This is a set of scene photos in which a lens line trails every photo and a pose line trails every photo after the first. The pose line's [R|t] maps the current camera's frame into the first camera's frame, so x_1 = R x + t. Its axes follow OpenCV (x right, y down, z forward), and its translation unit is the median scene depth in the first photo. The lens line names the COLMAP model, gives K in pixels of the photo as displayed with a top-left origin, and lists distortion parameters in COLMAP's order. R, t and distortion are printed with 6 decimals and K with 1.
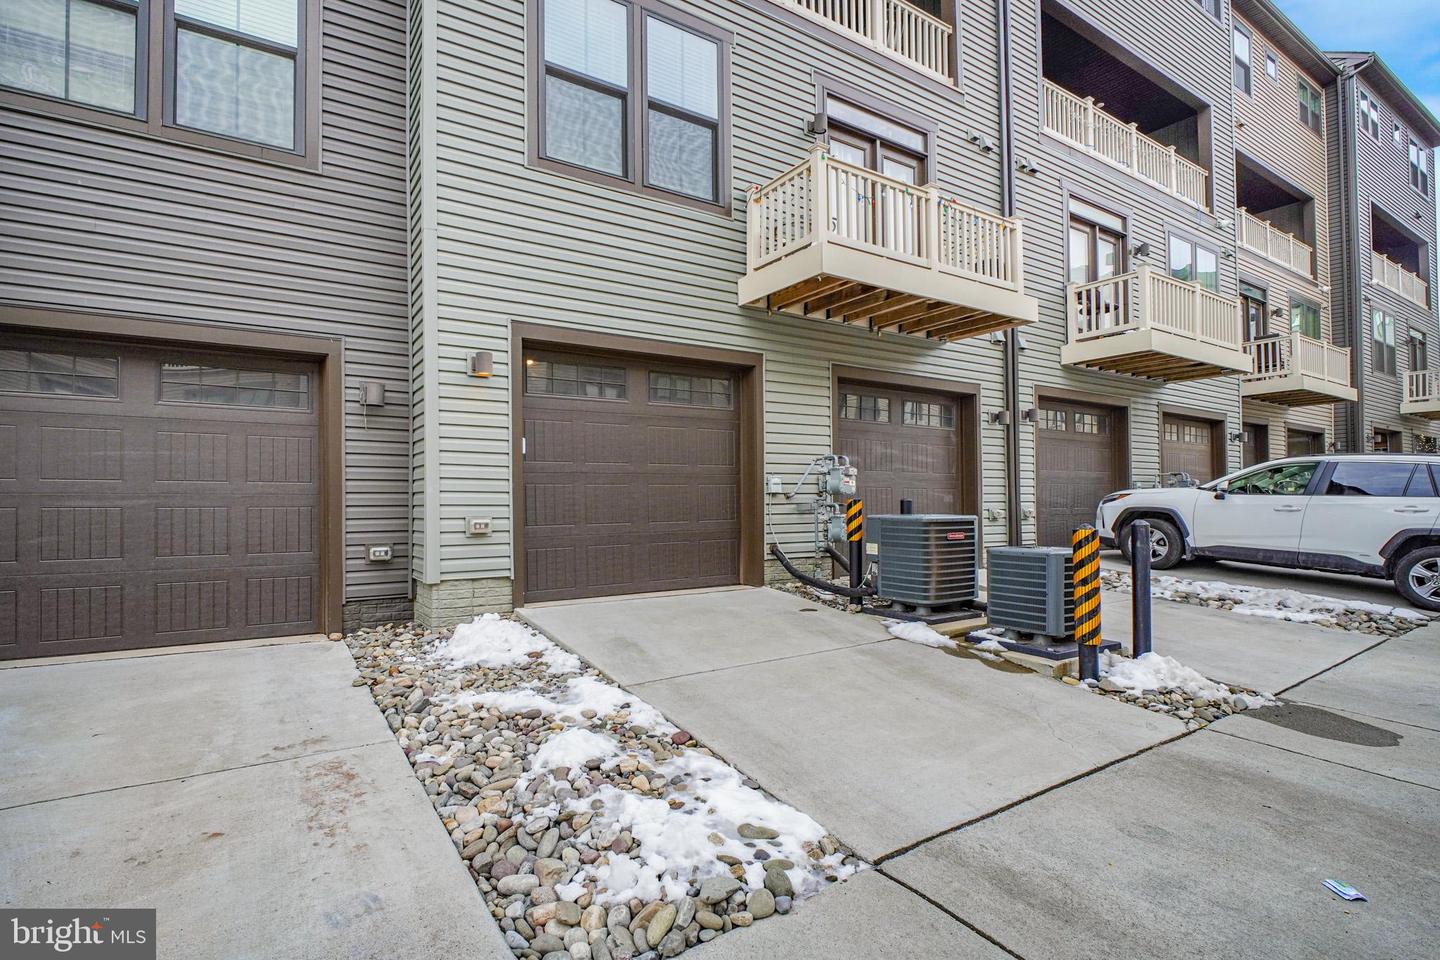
lens RADIAL K [[681.8, 0, 792.0], [0, 681.8, 500.1], [0, 0, 1]] dist [-0.004578, -0.000795]
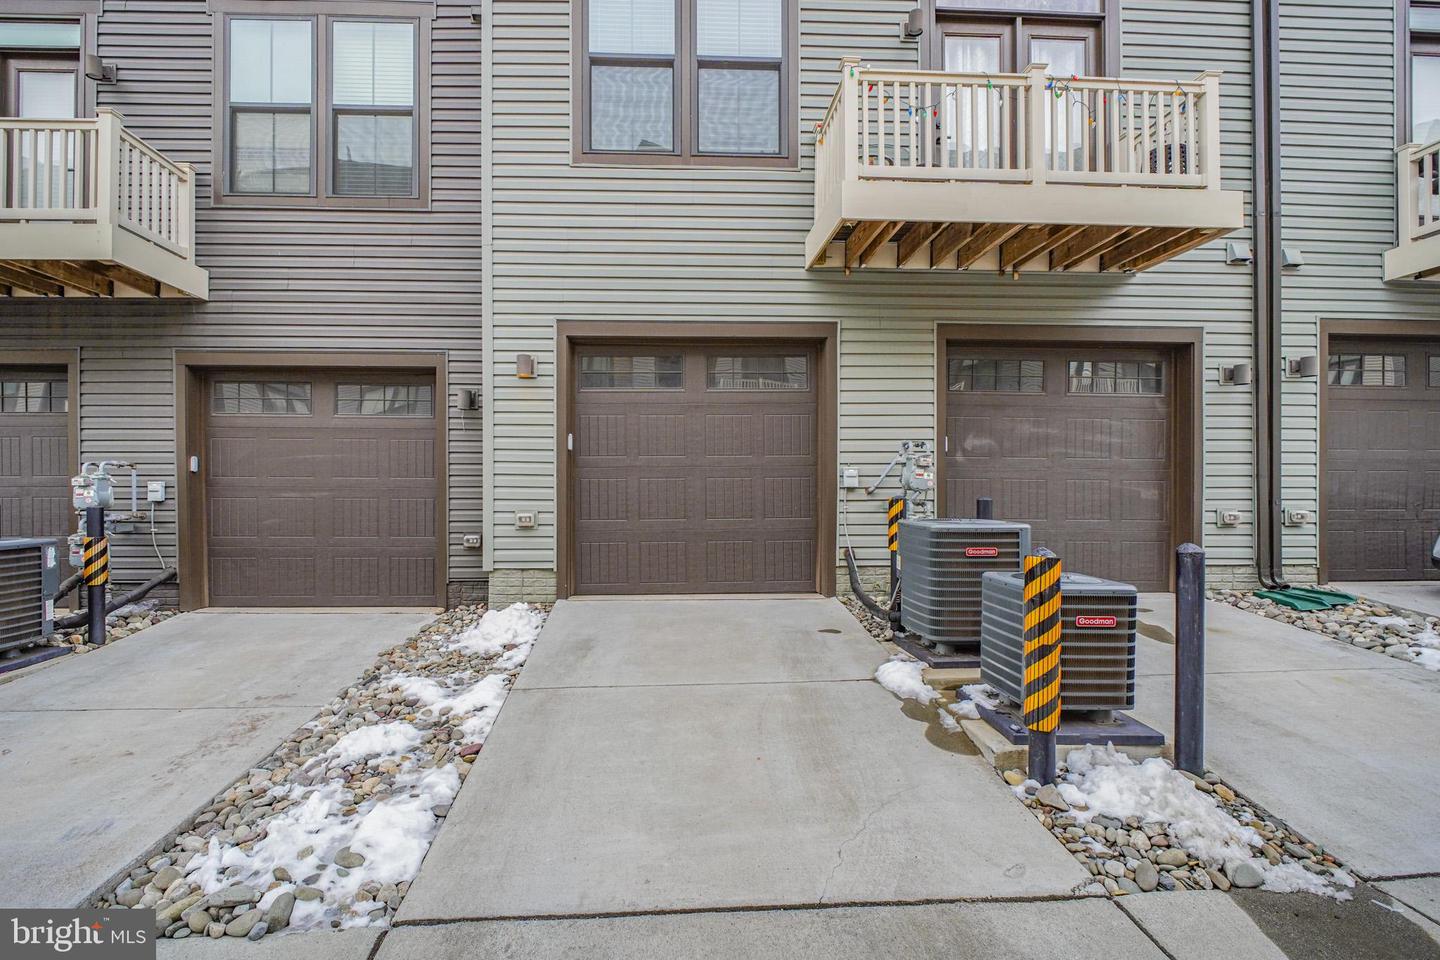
lens RADIAL K [[753.8, 0, 719.5], [0, 753.8, 499.1], [0, 0, 1]] dist [-0.000202, -0.010712]
pose [[0.853504, 0.014531, -0.520883, 0.350222], [-0.003234, 0.999740, 0.022591, -0.017825], [0.521076, -0.017597, 0.853329, 0.136471]]
